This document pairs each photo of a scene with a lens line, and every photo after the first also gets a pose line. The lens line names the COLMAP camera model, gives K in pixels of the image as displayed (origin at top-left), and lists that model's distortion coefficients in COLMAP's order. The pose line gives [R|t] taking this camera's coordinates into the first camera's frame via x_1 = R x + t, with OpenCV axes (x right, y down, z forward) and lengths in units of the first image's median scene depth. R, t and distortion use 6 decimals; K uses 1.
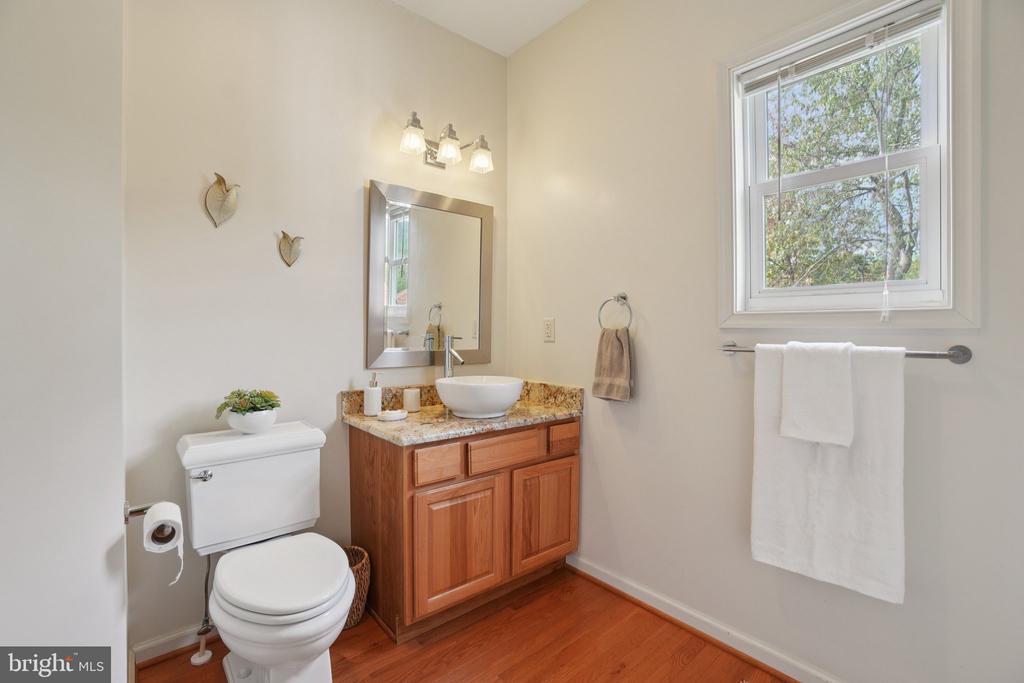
lens RADIAL K [[462.3, 0, 511.9], [0, 462.3, 335.2], [0, 0, 1]] dist [-0.049153, 0.013829]
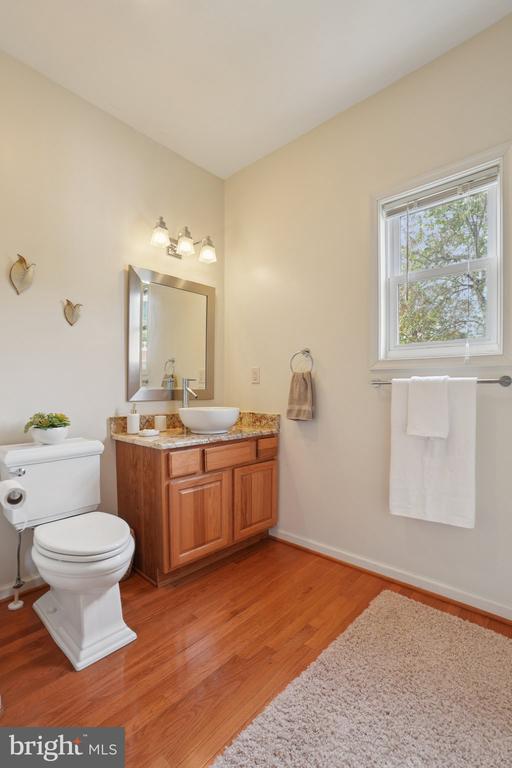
lens RADIAL K [[346.7, 0, 263.8], [0, 346.7, 397.2], [0, 0, 1]] dist [-0.049153, 0.013829]
pose [[0.991328, -0.007512, 0.131192, -0.055489], [0.004119, 0.999650, 0.026118, 0.045013], [-0.131343, -0.025351, 0.991013, -0.109521]]
